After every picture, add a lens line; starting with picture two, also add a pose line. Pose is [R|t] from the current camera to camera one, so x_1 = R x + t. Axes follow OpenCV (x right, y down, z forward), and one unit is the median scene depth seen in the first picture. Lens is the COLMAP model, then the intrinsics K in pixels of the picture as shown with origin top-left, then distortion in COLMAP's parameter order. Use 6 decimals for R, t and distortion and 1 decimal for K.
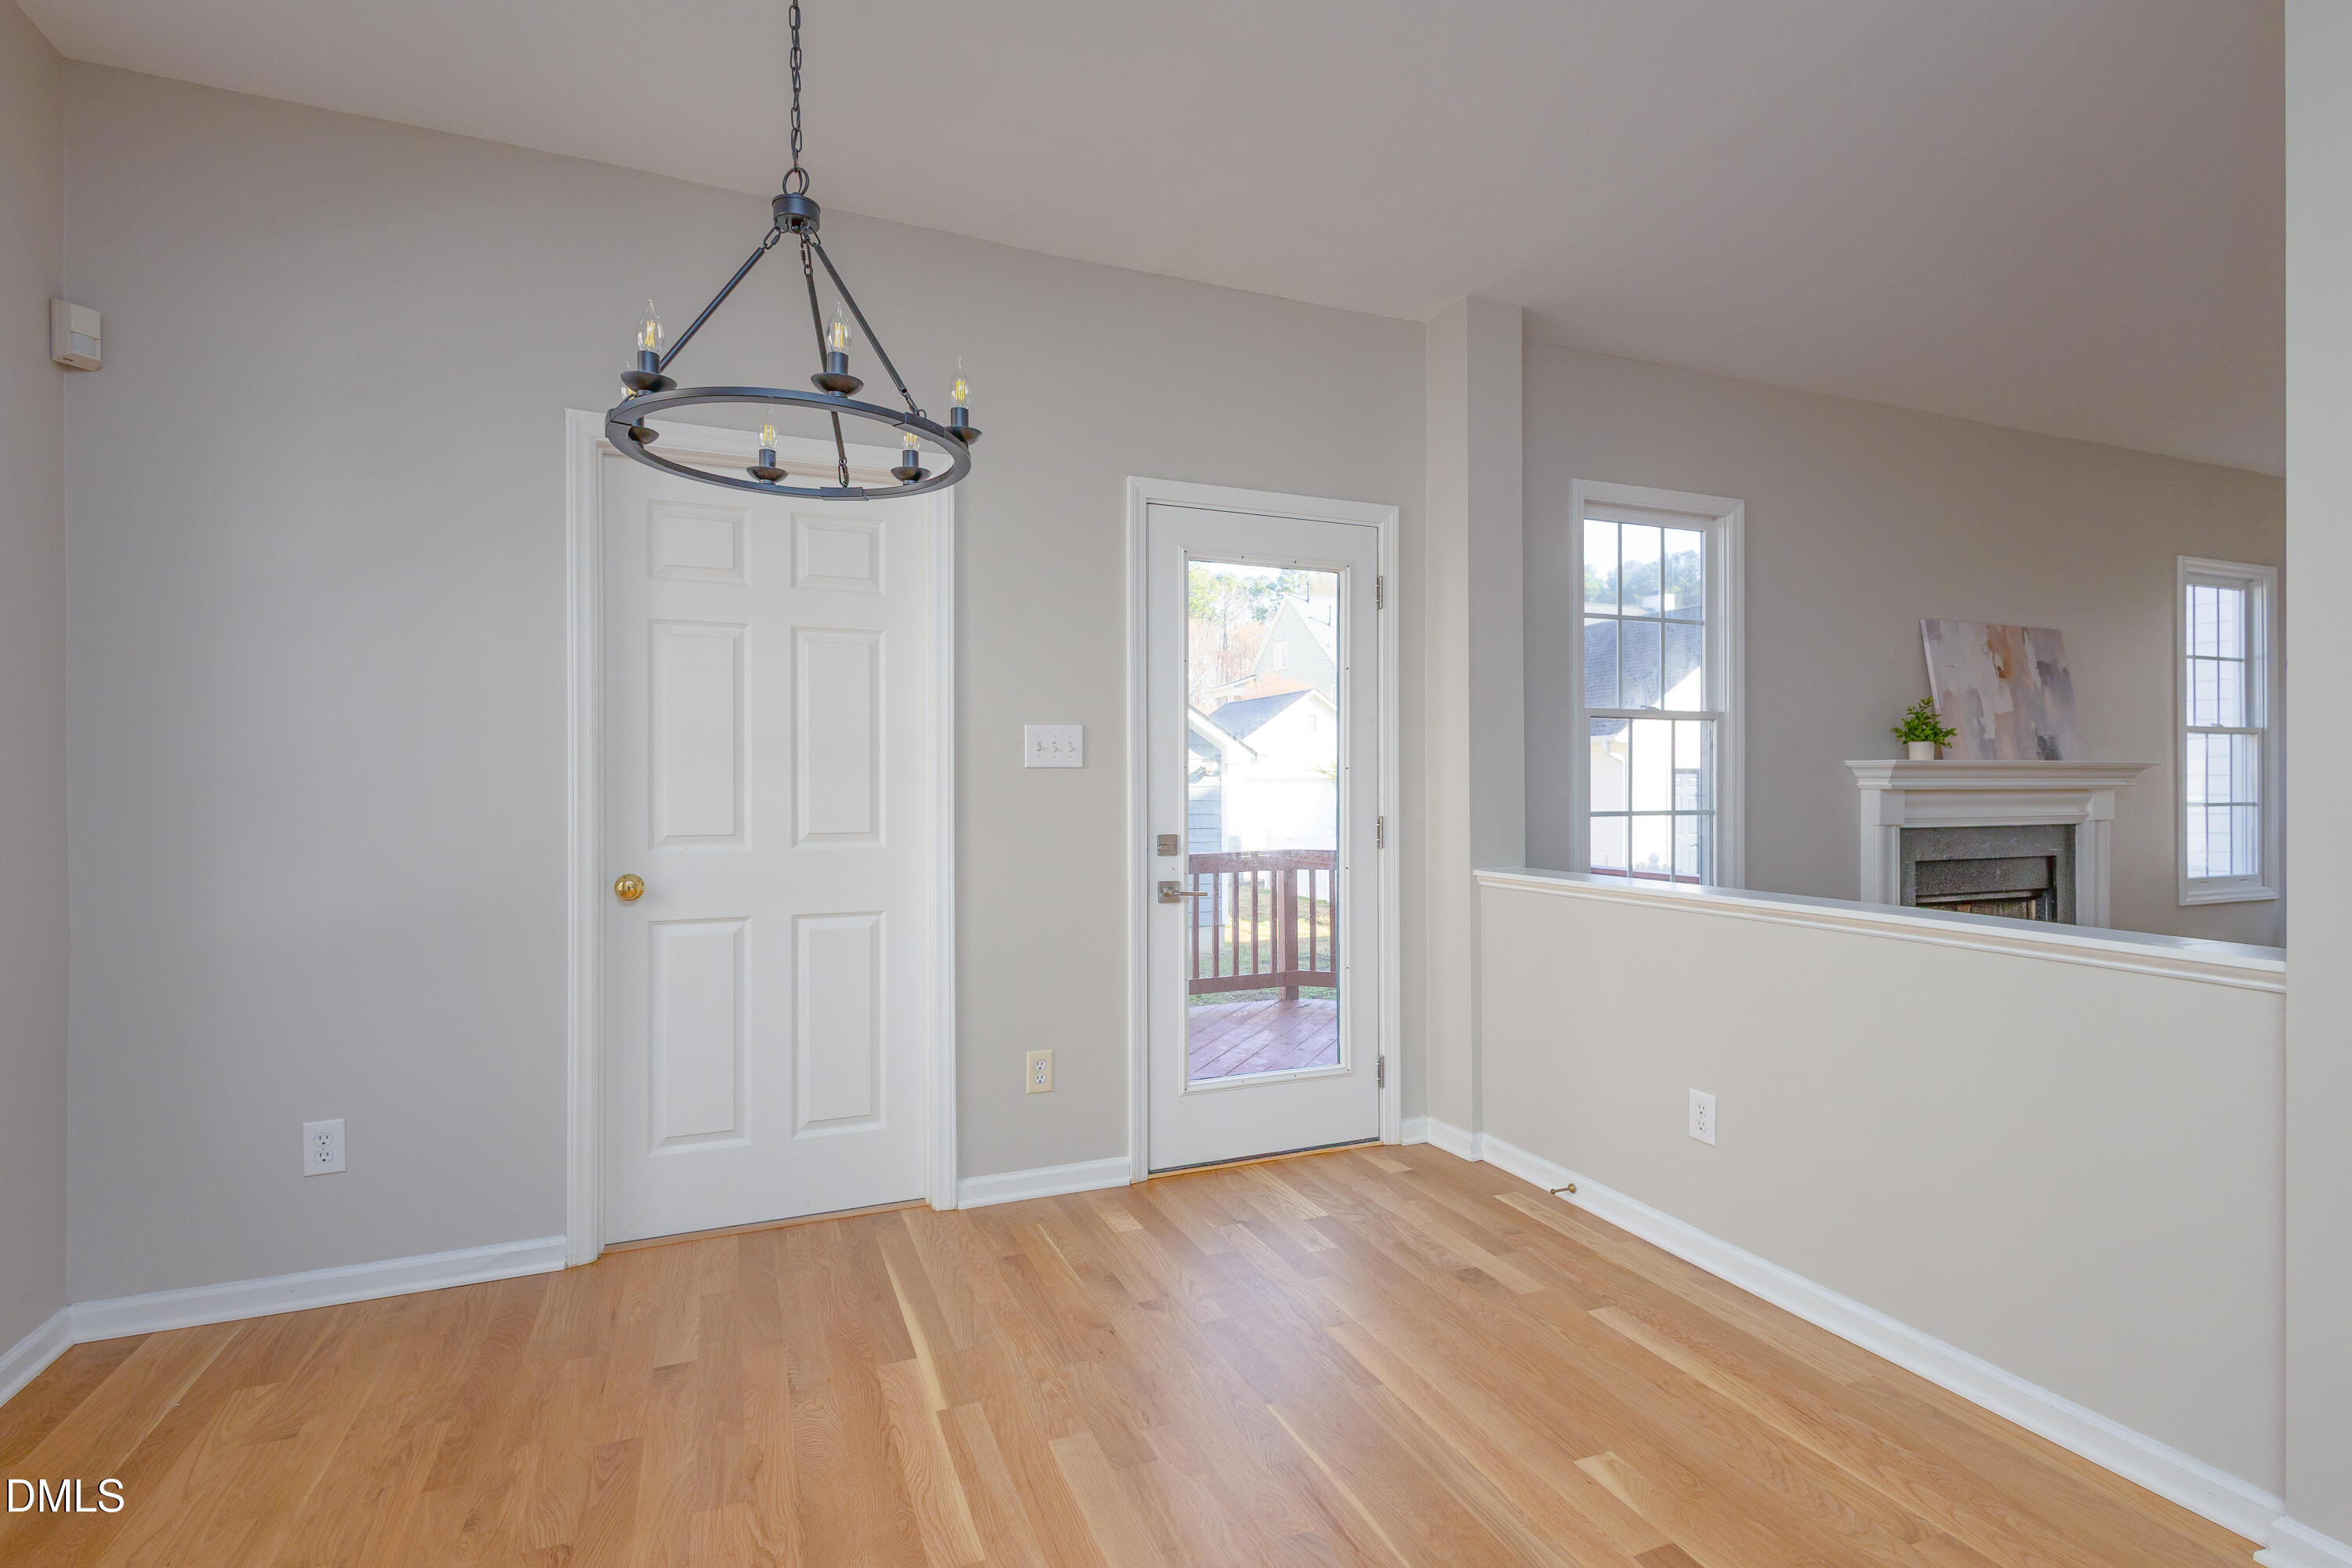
lens RADIAL K [[1081.7, 0, 1176.0], [0, 1081.7, 784.0], [0, 0, 1]] dist [0.002420, 0.000243]
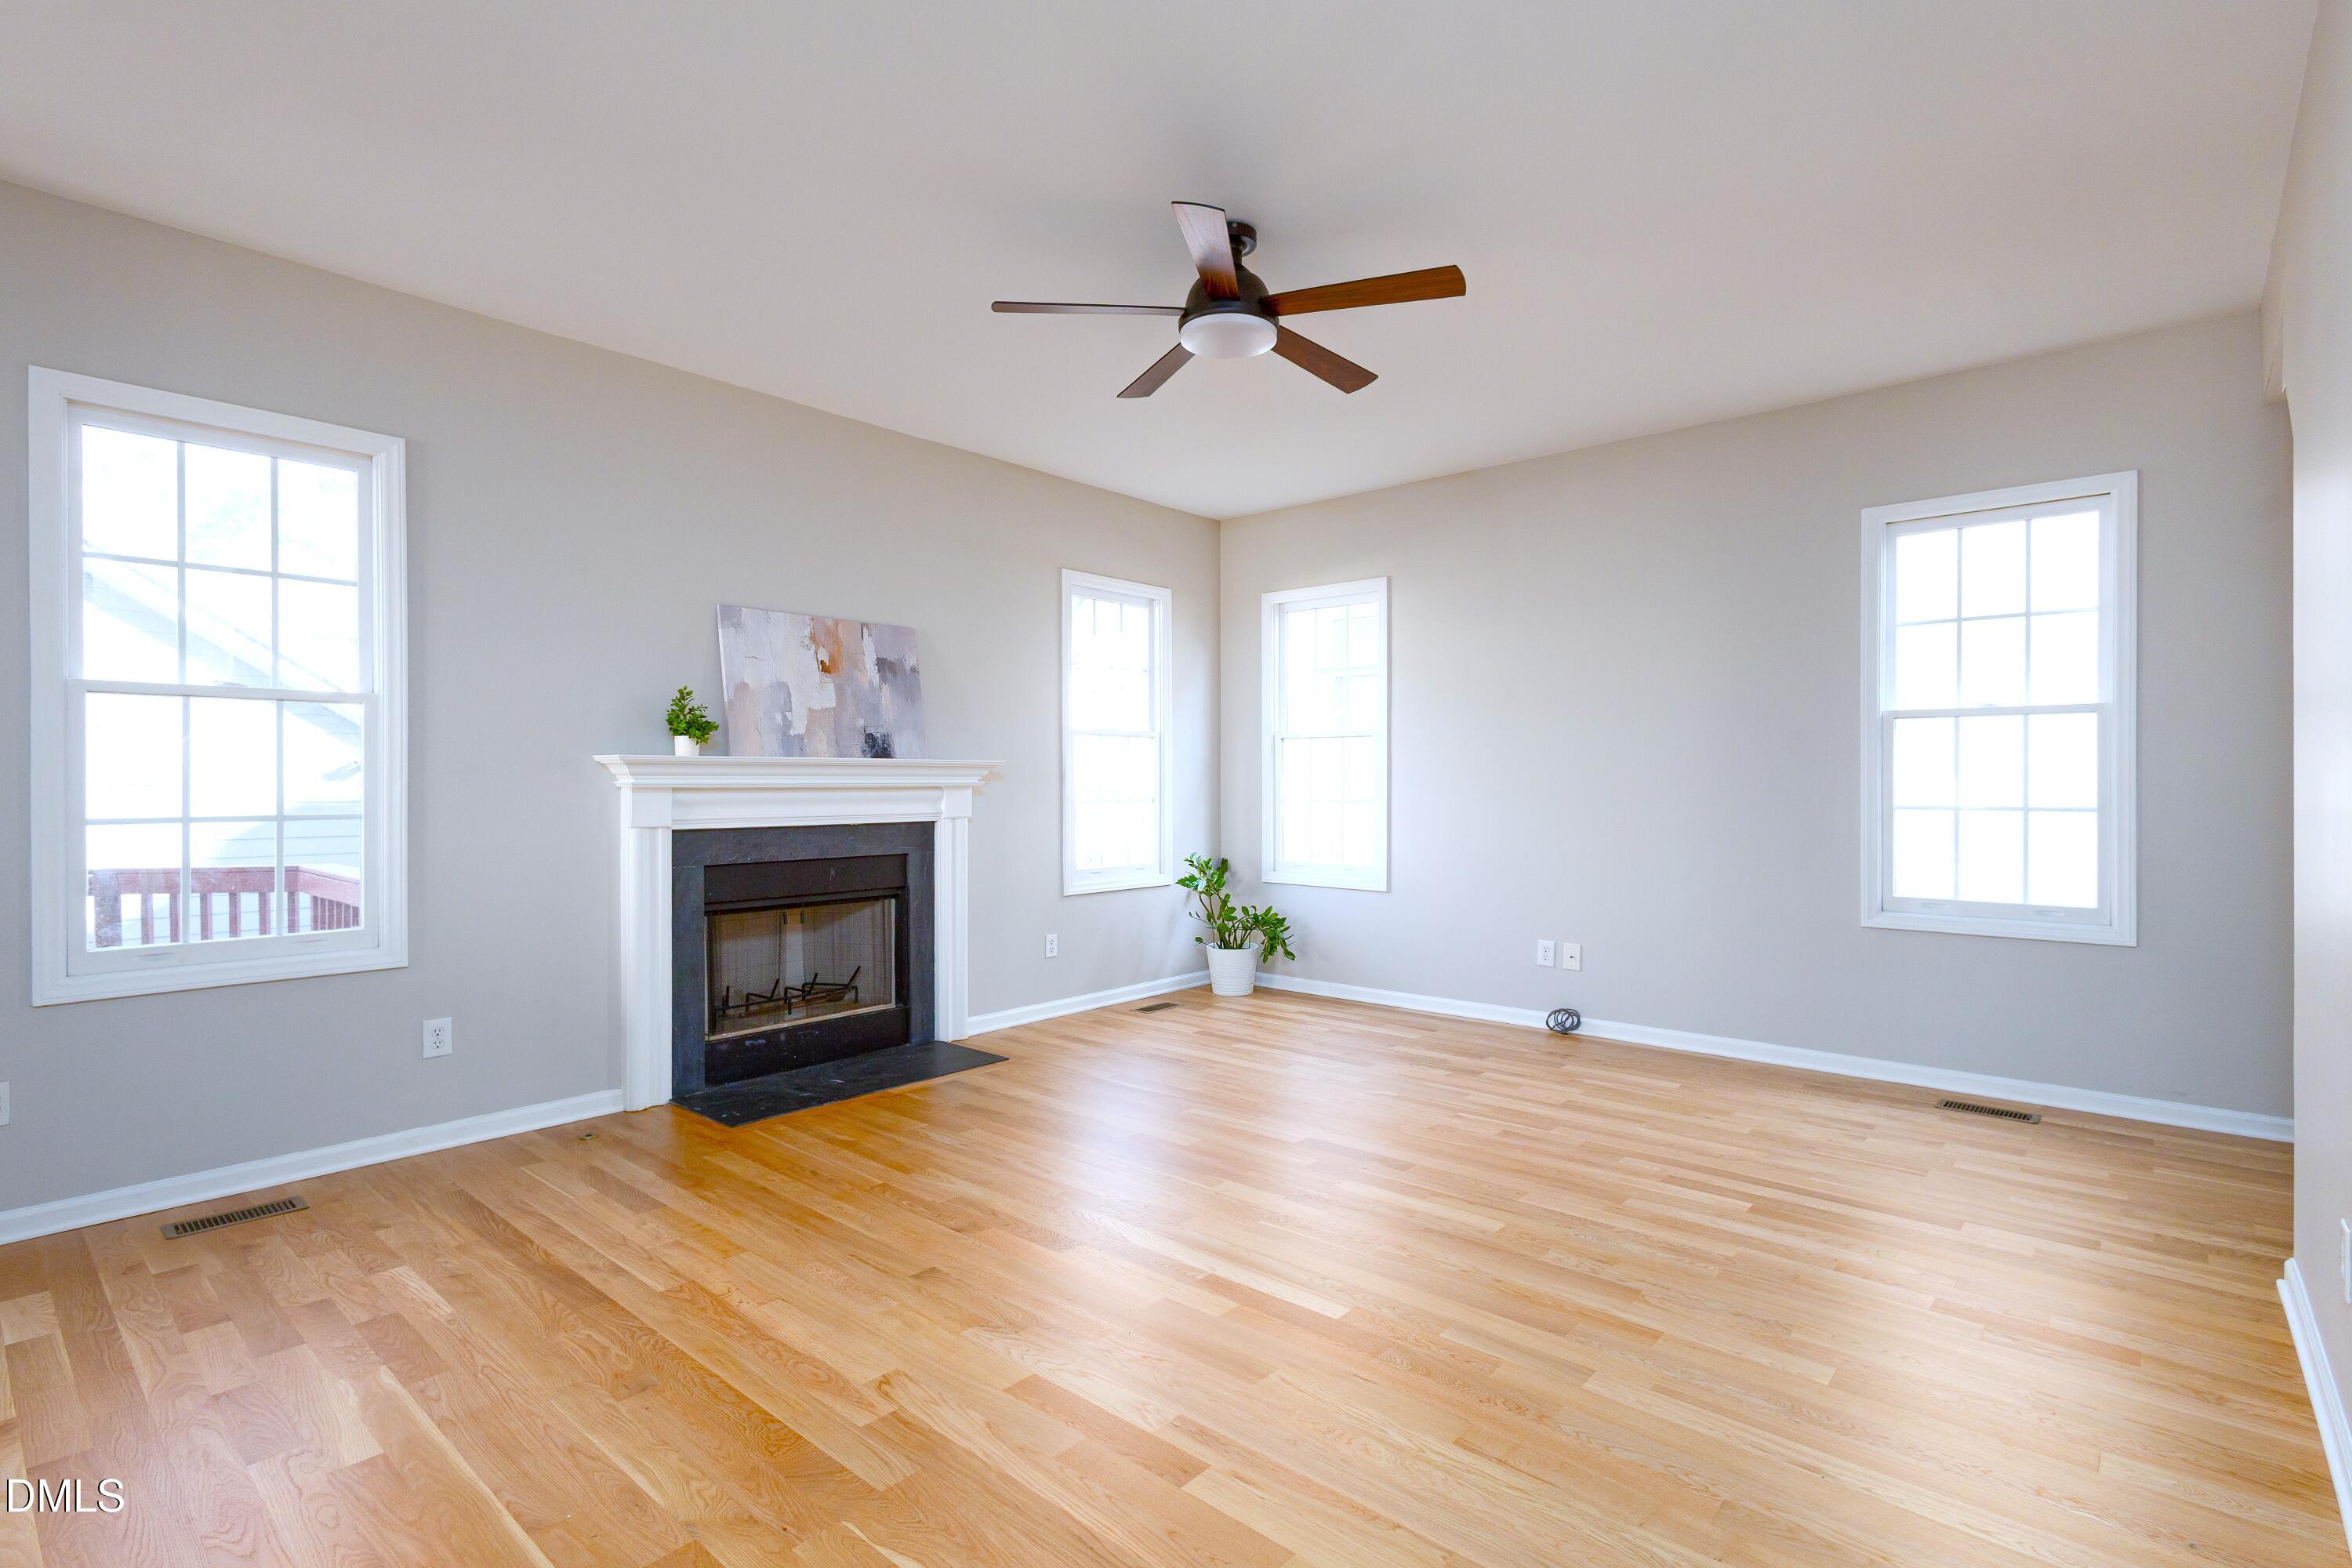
lens RADIAL K [[1114.4, 0, 1176.0], [0, 1114.4, 784.0], [0, 0, 1]] dist [-0.002472, -0.000607]
pose [[0.881474, 0.001131, 0.472232, 0.569077], [-0.003825, 0.999981, 0.004745, -0.004167], [-0.472218, -0.005989, 0.881462, -0.026558]]
